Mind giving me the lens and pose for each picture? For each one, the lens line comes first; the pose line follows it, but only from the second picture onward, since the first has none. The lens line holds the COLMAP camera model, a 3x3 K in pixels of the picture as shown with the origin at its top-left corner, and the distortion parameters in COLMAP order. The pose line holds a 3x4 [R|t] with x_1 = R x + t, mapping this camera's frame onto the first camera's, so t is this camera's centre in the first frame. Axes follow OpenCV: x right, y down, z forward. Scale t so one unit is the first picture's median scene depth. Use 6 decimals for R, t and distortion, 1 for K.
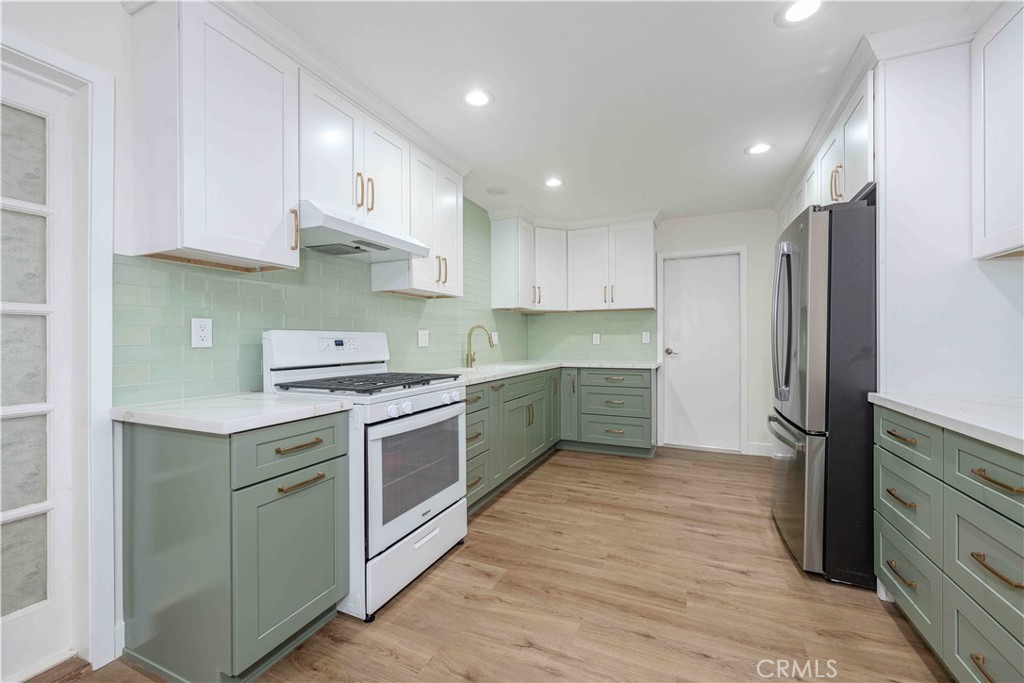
lens RADIAL K [[410.0, 0, 518.4], [0, 410.0, 340.9], [0, 0, 1]] dist [0.000354, -0.000059]
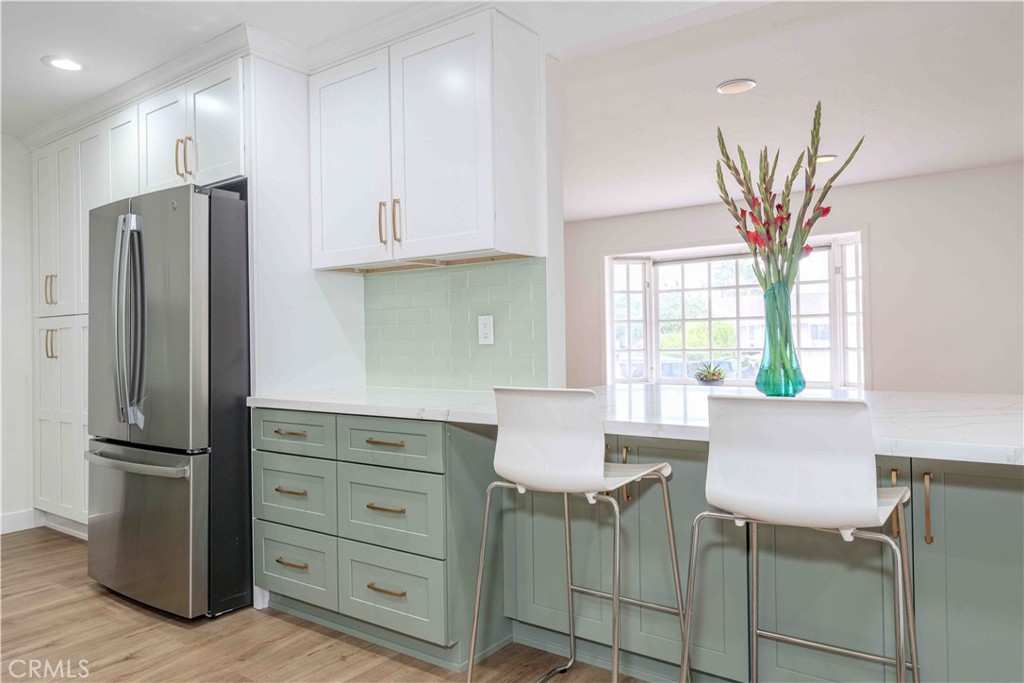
lens RADIAL K [[687.5, 0, 511.1], [0, 687.5, 334.6], [0, 0, 1]] dist [0.014979, -0.005768]
pose [[0.229812, 0.003000, 0.973230, -0.436591], [0.016611, 0.999837, -0.007005, 0.002684], [-0.973093, 0.017777, 0.229725, 0.027985]]
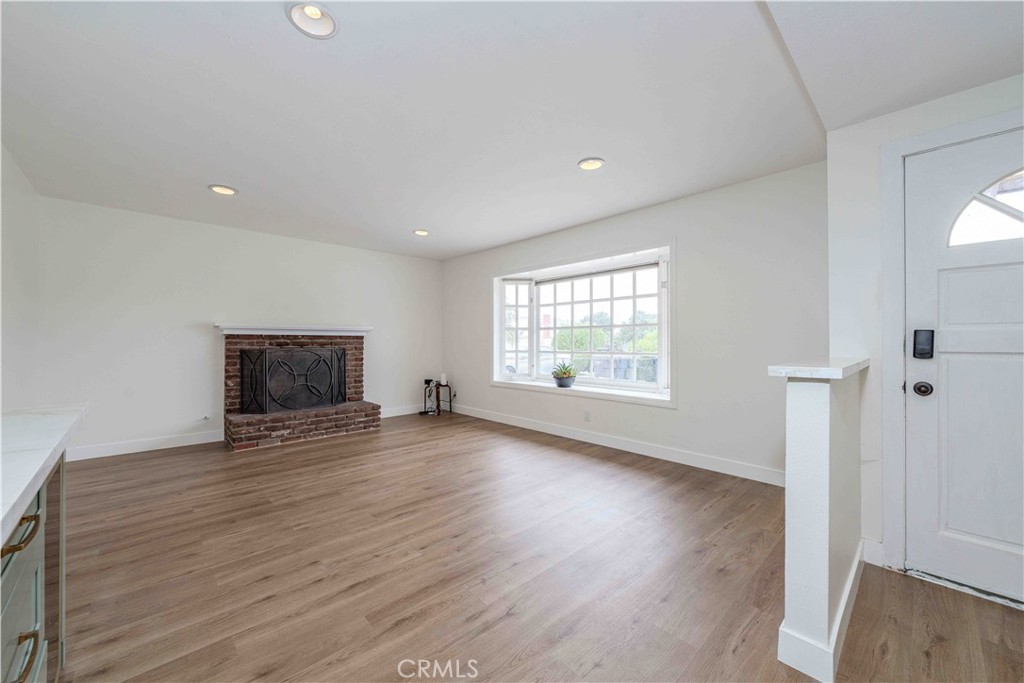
lens RADIAL K [[392.1, 0, 514.8], [0, 392.1, 338.1], [0, 0, 1]] dist [0.012813, -0.000220]
pose [[0.393558, 0.010906, 0.919235, 0.686270], [0.000218, 0.999928, -0.011957, 0.010270], [-0.919300, 0.004906, 0.393527, -0.710695]]
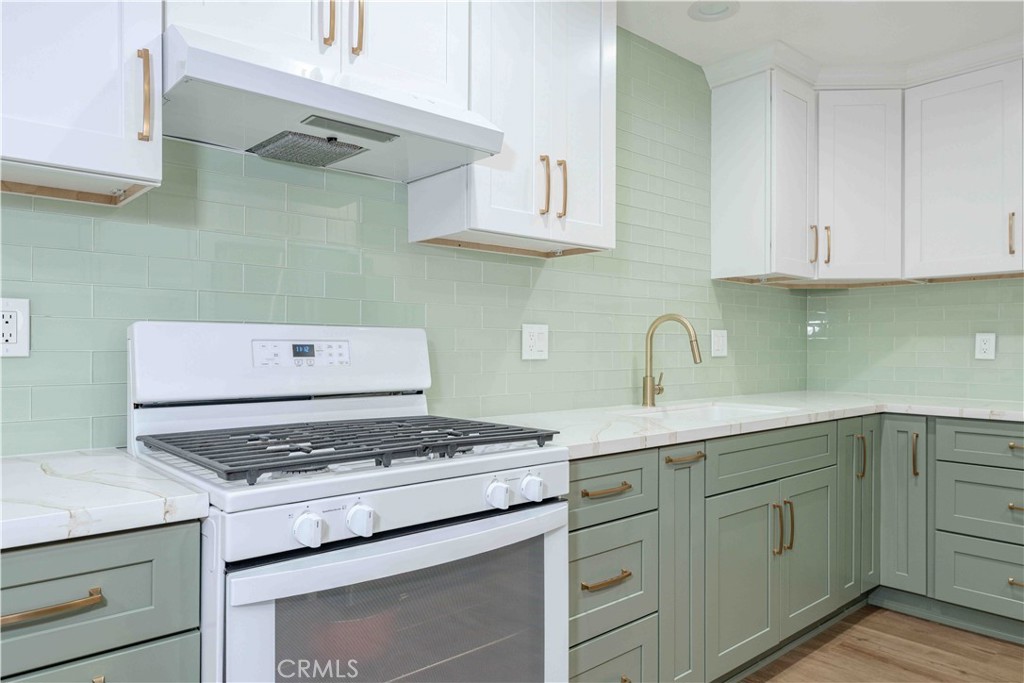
lens RADIAL K [[687.5, 0, 519.5], [0, 687.5, 346.8], [0, 0, 1]] dist [0.014979, -0.005768]
pose [[0.911836, 0.007587, -0.410484, 0.101220], [-0.008194, 0.999966, 0.000279, -0.001051], [0.410472, 0.003109, 0.911868, 0.367117]]
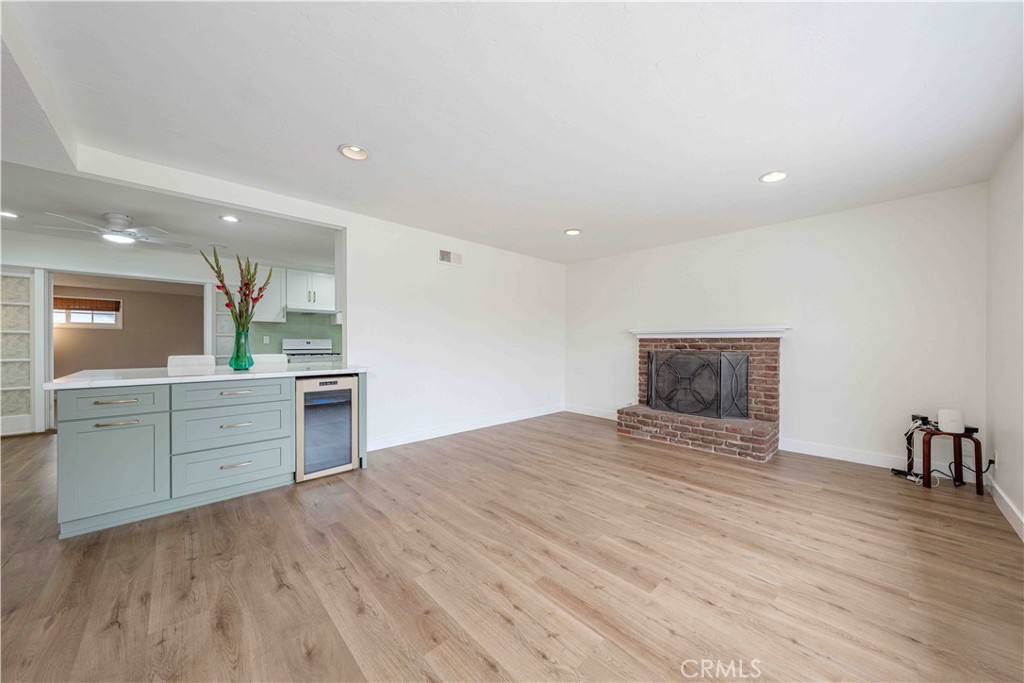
lens RADIAL K [[352.2, 0, 509.5], [0, 352.2, 341.6], [0, 0, 1]] dist [0.001262, -0.000098]
pose [[0.921427, 0.003188, -0.388539, 1.997801], [-0.005557, 0.999972, -0.004975, 0.002072], [0.388512, 0.006743, 0.921419, -0.897957]]
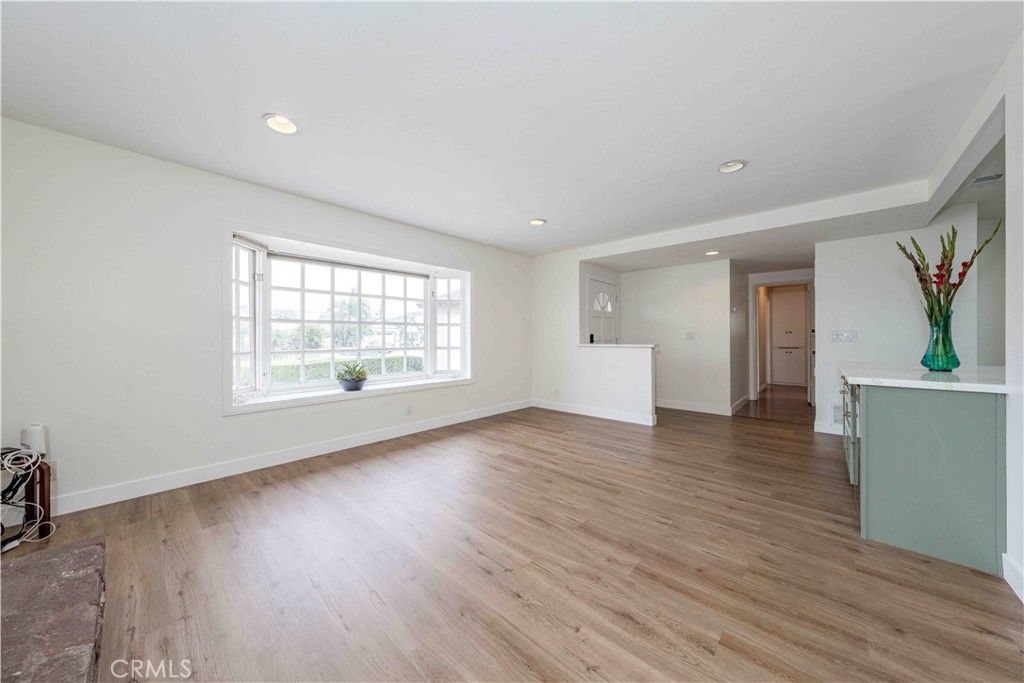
lens RADIAL K [[352.2, 0, 510.6], [0, 352.2, 340.9], [0, 0, 1]] dist [0.001262, -0.000098]
pose [[-0.947561, 0.000833, 0.319574, 1.495349], [0.003556, 0.999962, 0.007939, 0.005468], [-0.319555, 0.008659, -0.947528, 1.191952]]
